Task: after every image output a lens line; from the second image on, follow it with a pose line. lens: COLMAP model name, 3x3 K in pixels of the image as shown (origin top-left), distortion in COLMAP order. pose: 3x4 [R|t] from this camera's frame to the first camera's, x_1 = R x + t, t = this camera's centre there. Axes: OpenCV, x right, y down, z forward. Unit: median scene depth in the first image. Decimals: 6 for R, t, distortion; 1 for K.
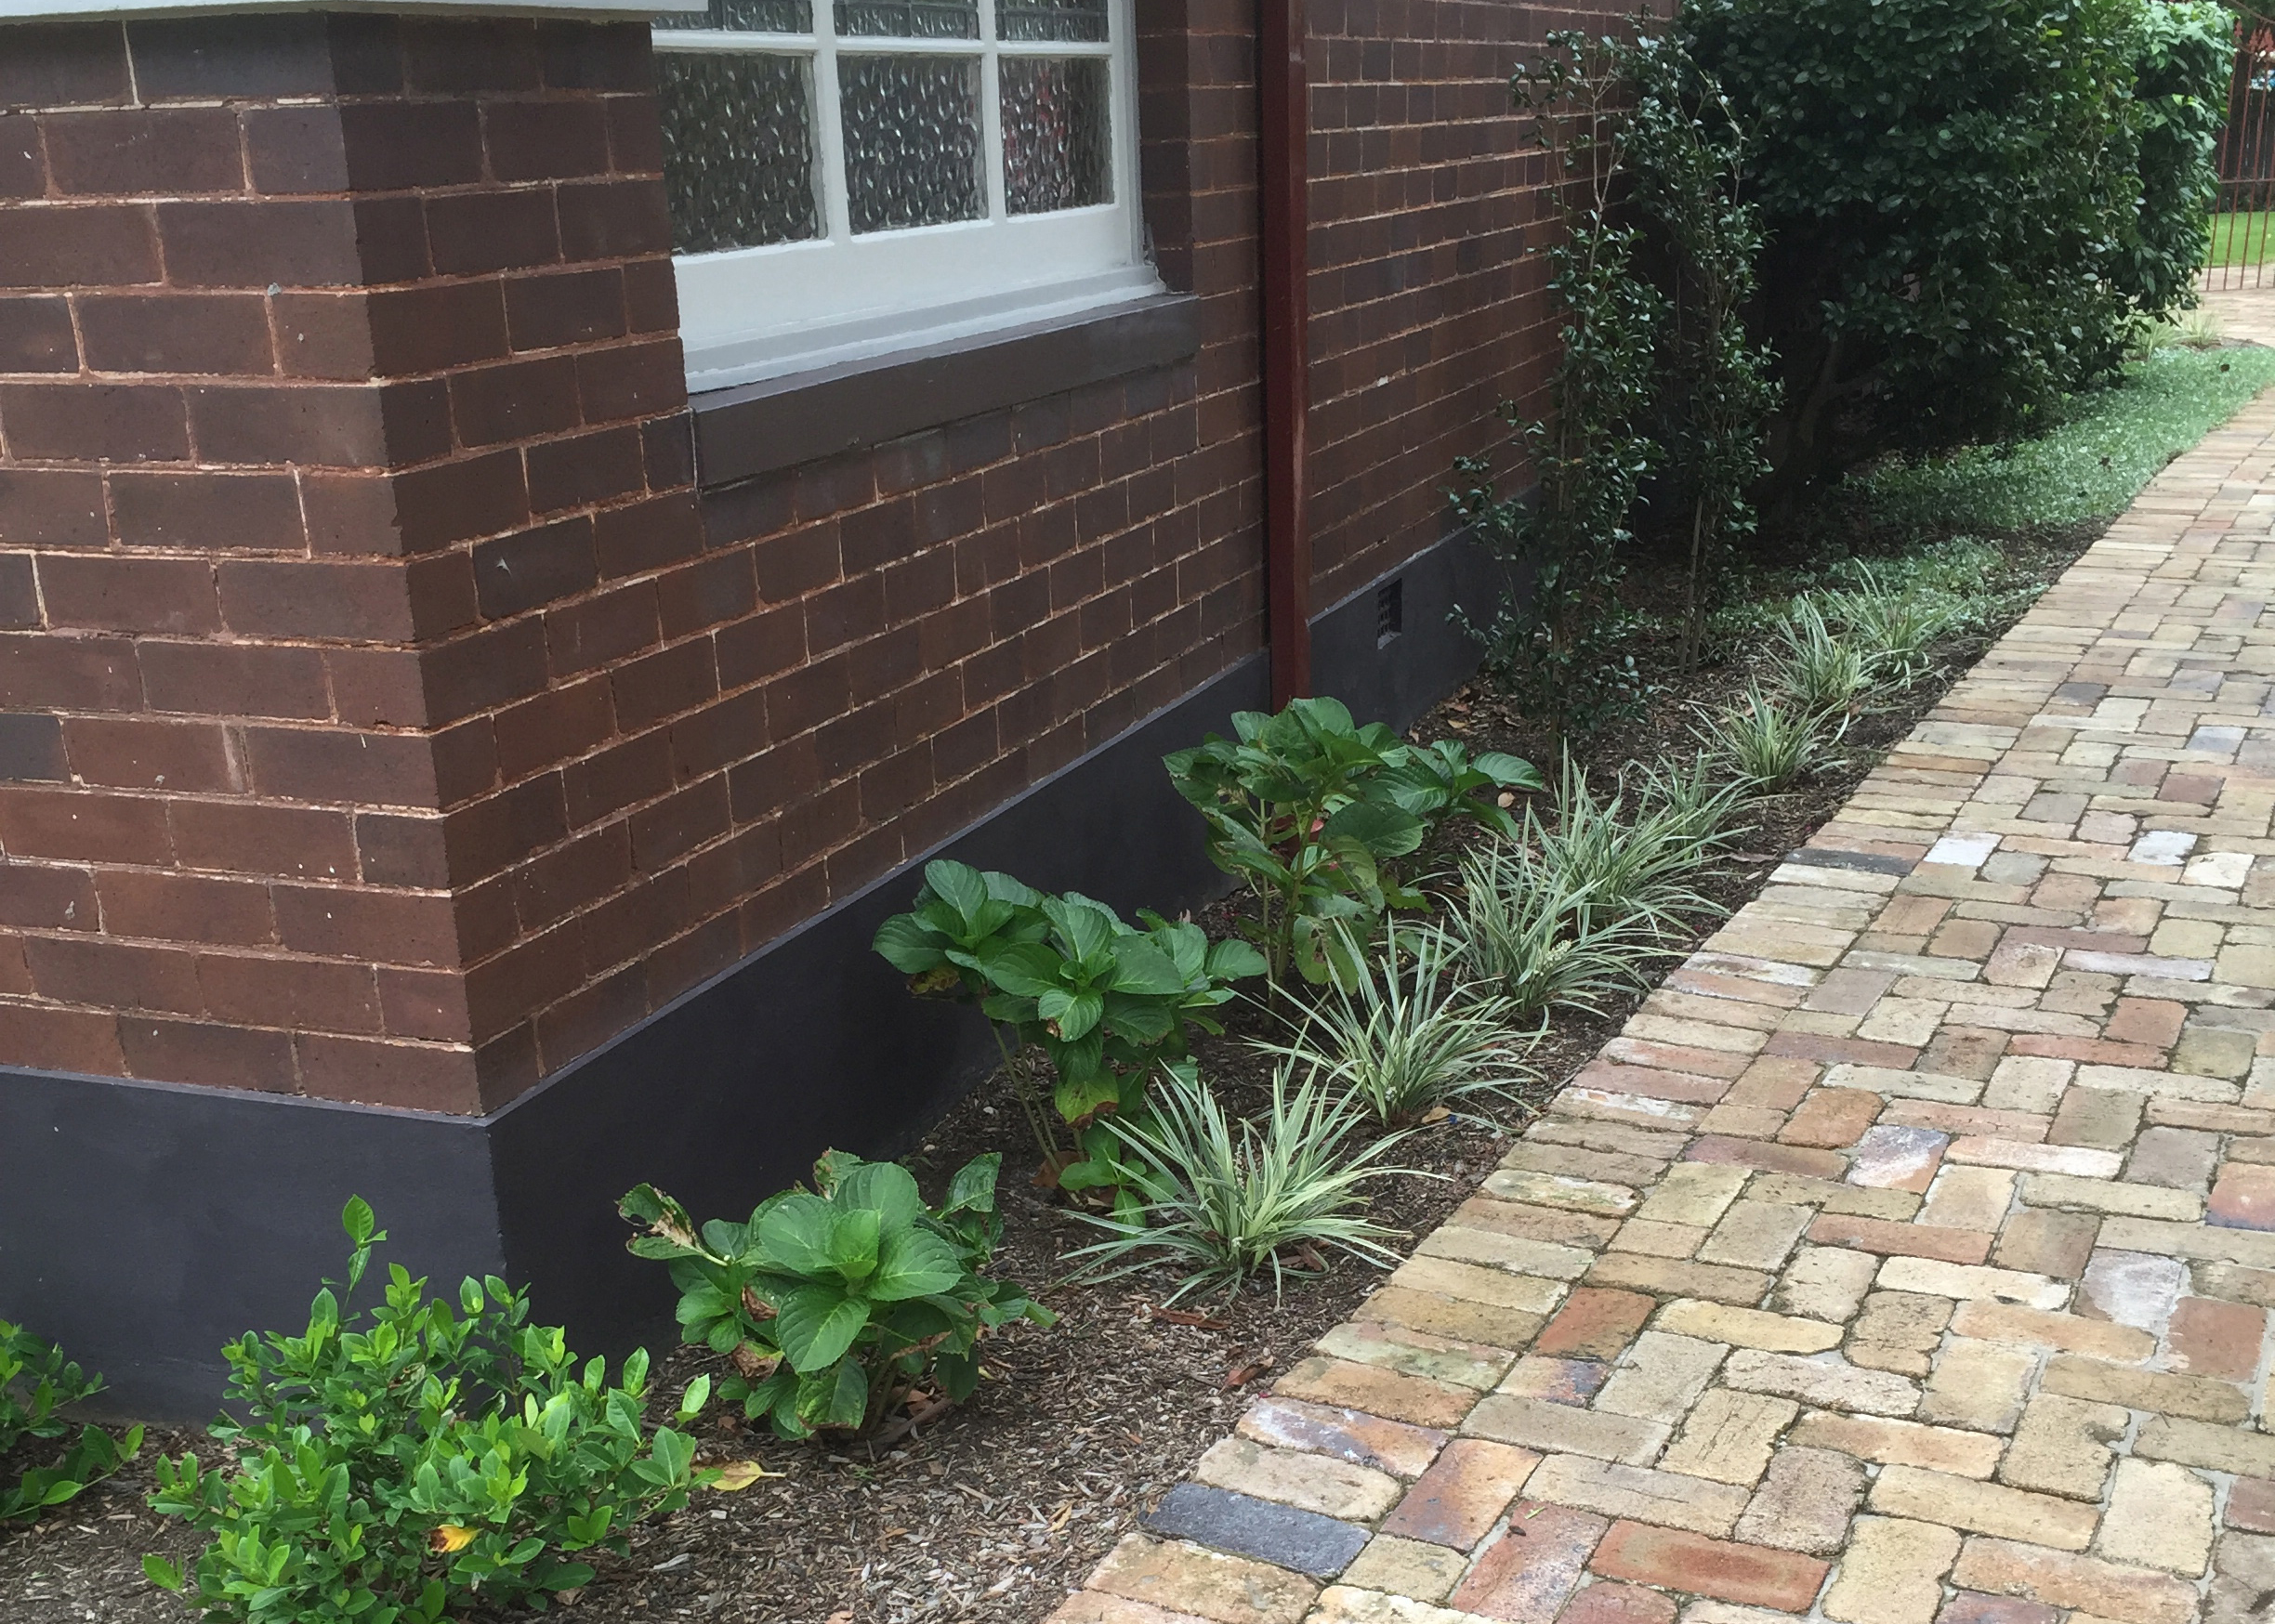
lens RADIAL K [[1963.2, 0, 1137.5], [0, 1963.2, 812.0], [0, 0, 1]] dist [0.069642, -0.107276]
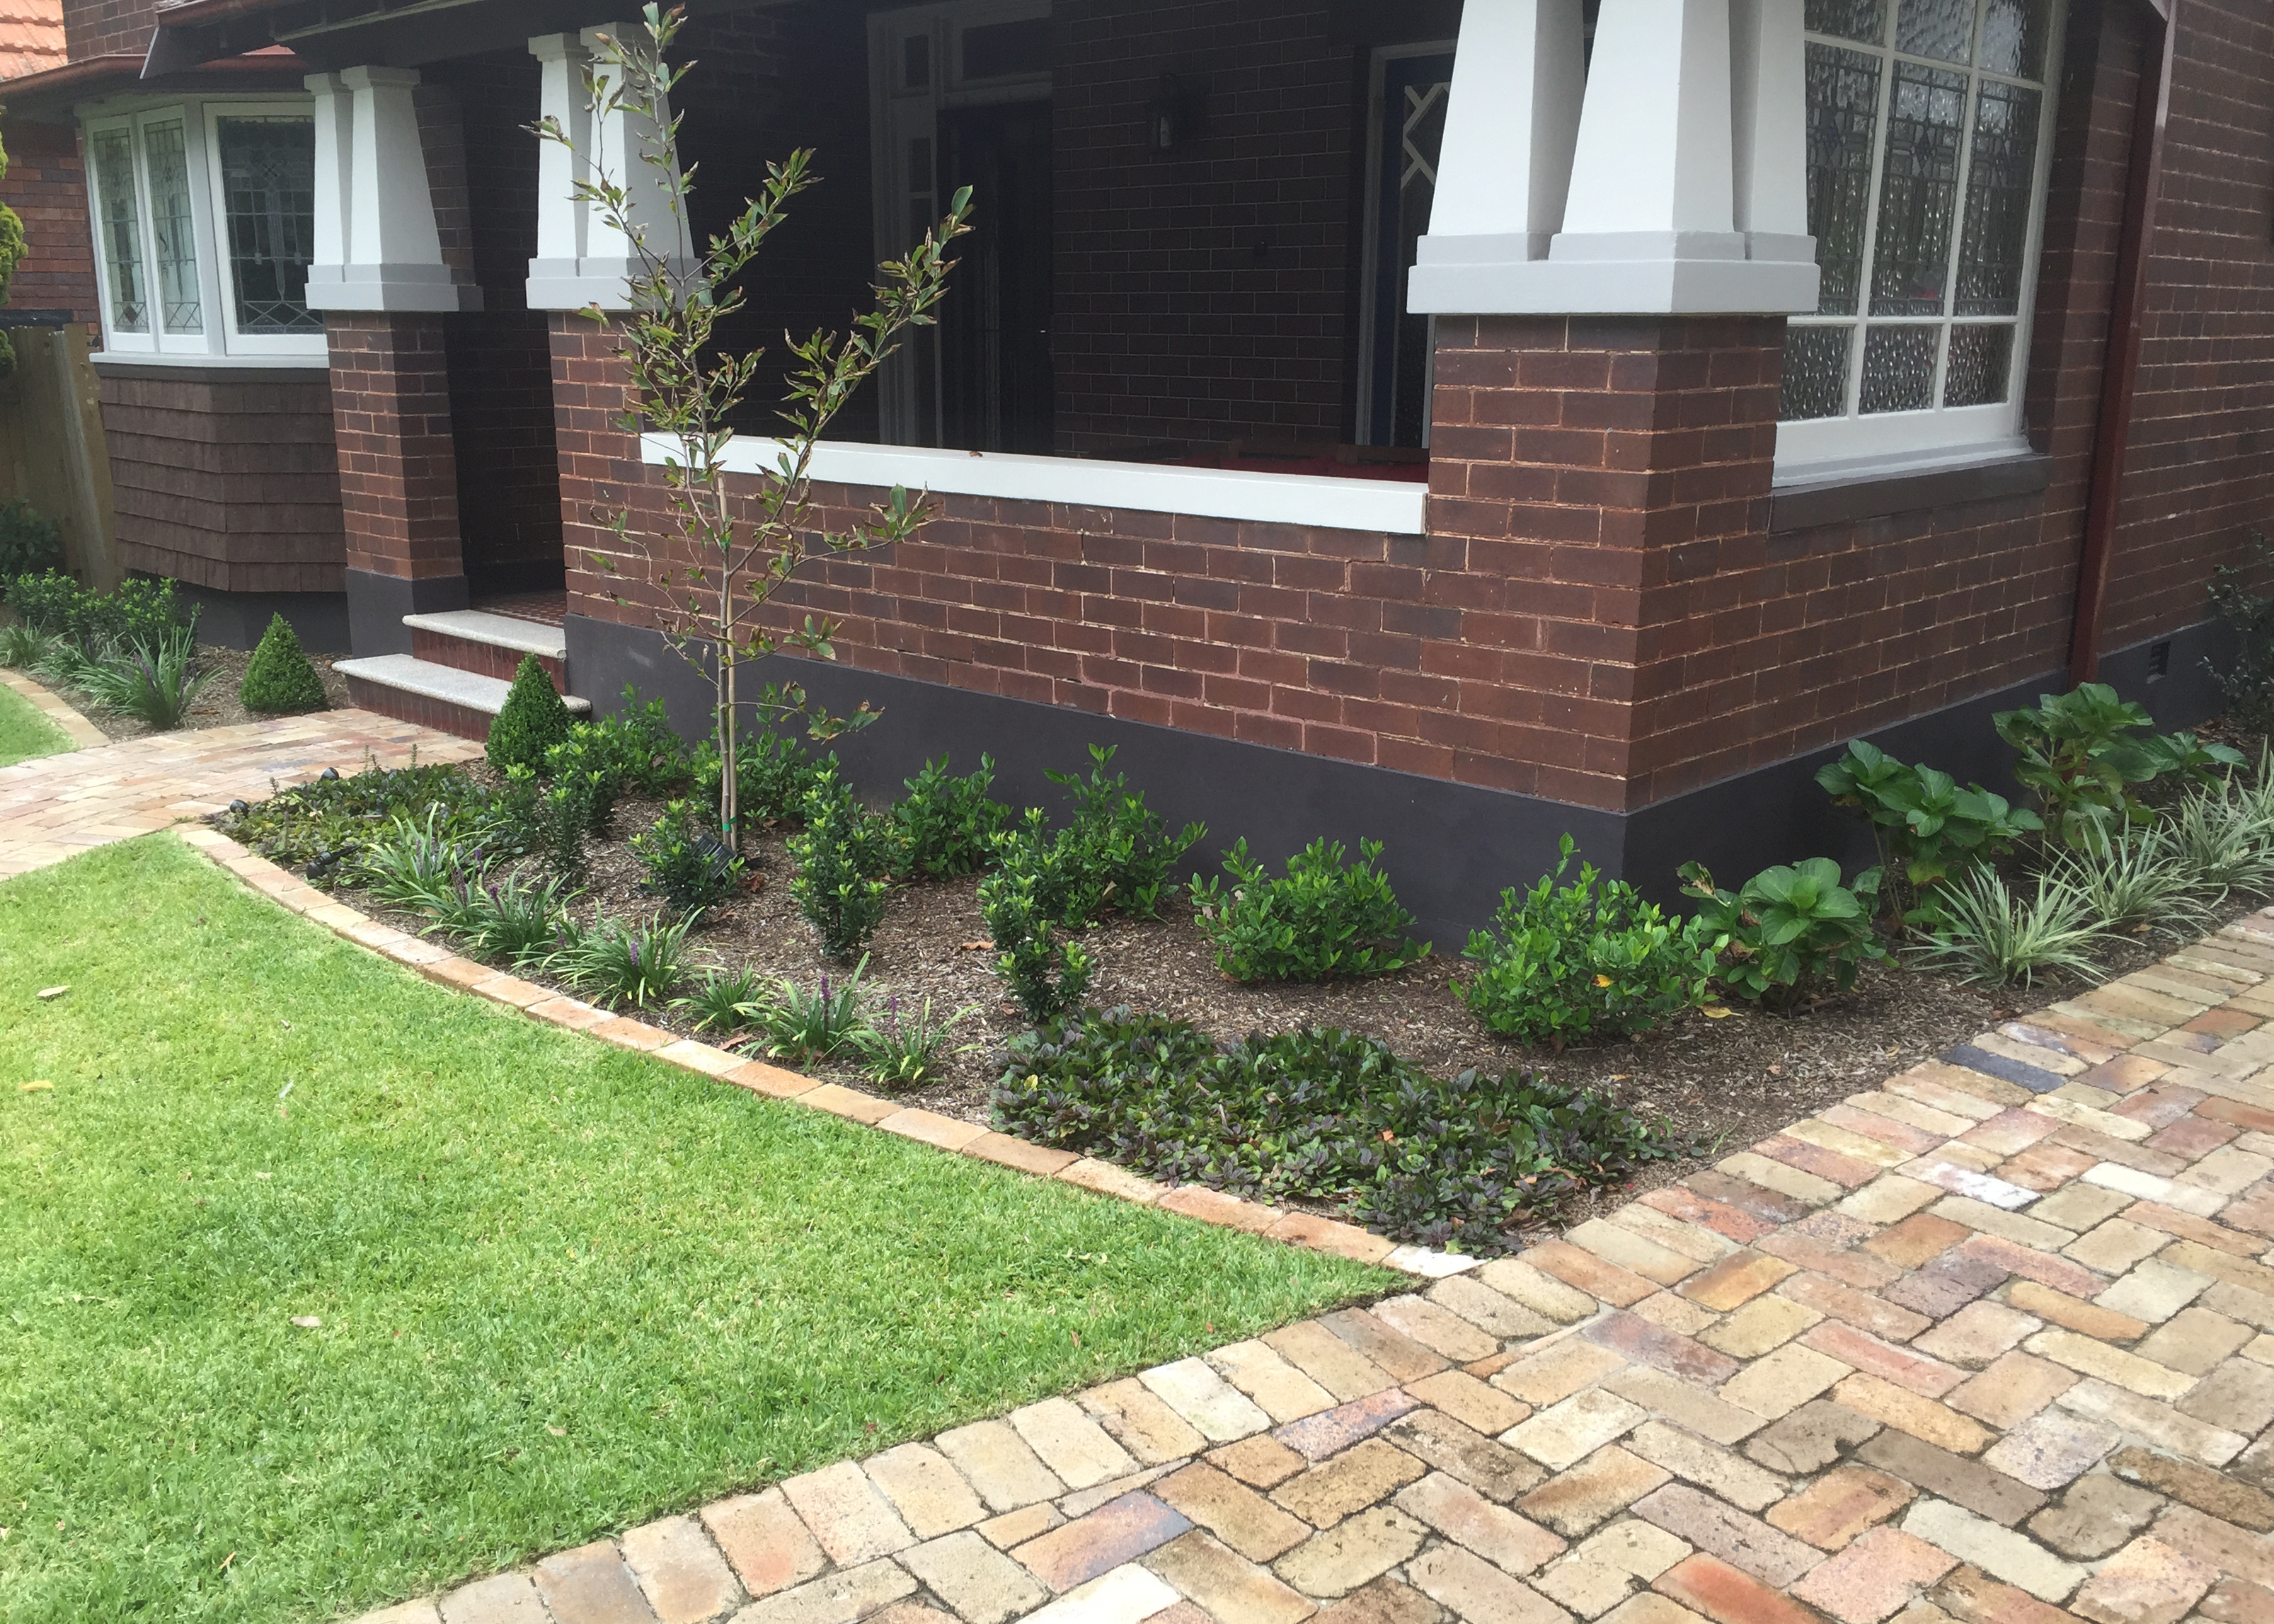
lens RADIAL K [[1988.0, 0, 1061.6], [0, 1988.0, 805.4], [0, 0, 1]] dist [0.120760, -0.153896]
pose [[0.915808, 0.128043, -0.380658, -0.057514], [-0.157801, 0.986309, -0.047880, 0.316176], [0.369316, 0.103917, 0.923475, -1.124505]]
